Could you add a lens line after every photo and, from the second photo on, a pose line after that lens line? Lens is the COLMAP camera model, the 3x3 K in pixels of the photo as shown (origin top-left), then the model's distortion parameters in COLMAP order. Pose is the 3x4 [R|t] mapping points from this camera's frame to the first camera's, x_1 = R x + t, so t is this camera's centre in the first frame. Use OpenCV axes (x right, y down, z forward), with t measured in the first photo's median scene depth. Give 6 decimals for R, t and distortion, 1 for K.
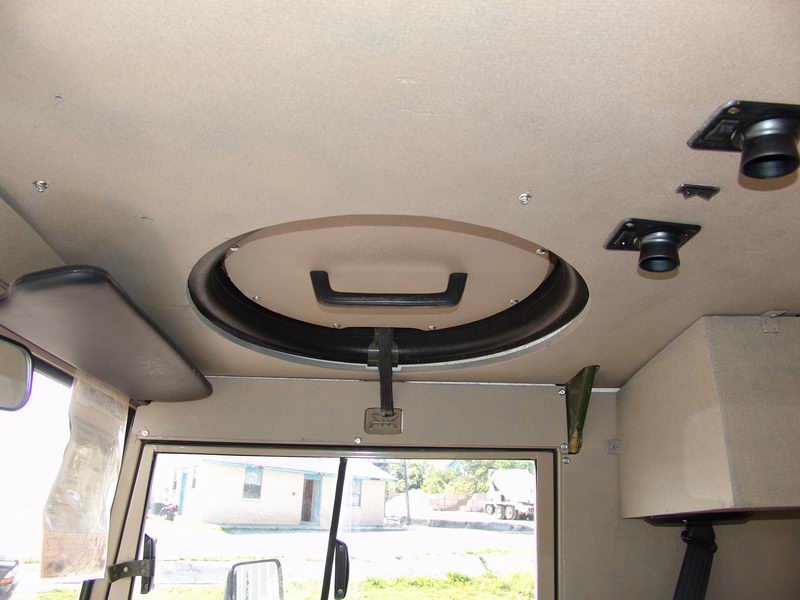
lens RADIAL K [[679.1, 0, 400.0], [0, 679.1, 300.0], [0, 0, 1]] dist [-0.159586, 0.145737]
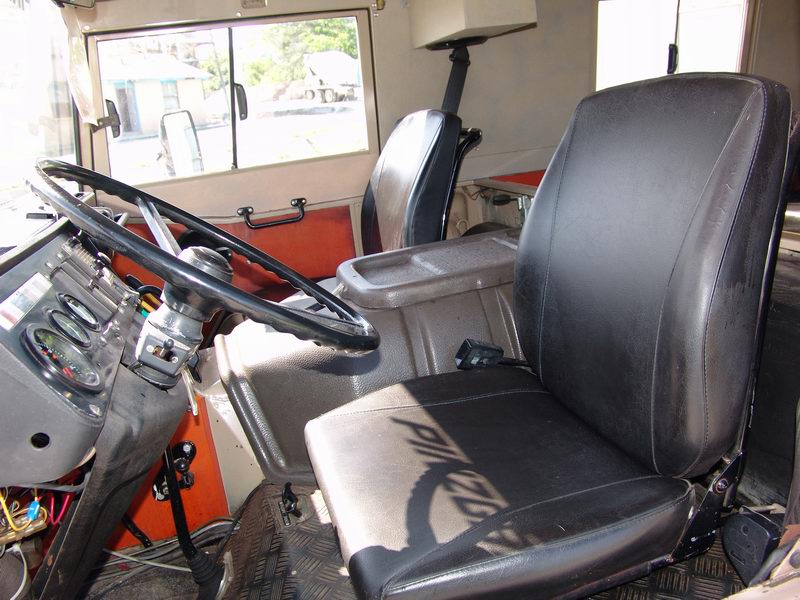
lens RADIAL K [[679.1, 0, 400.0], [0, 679.1, 300.0], [0, 0, 1]] dist [-0.159586, 0.145737]
pose [[0.960475, -0.185224, 0.207800, -0.134825], [0.035302, 0.821515, 0.569093, -0.084953], [-0.276120, -0.539263, 0.795583, -0.574386]]
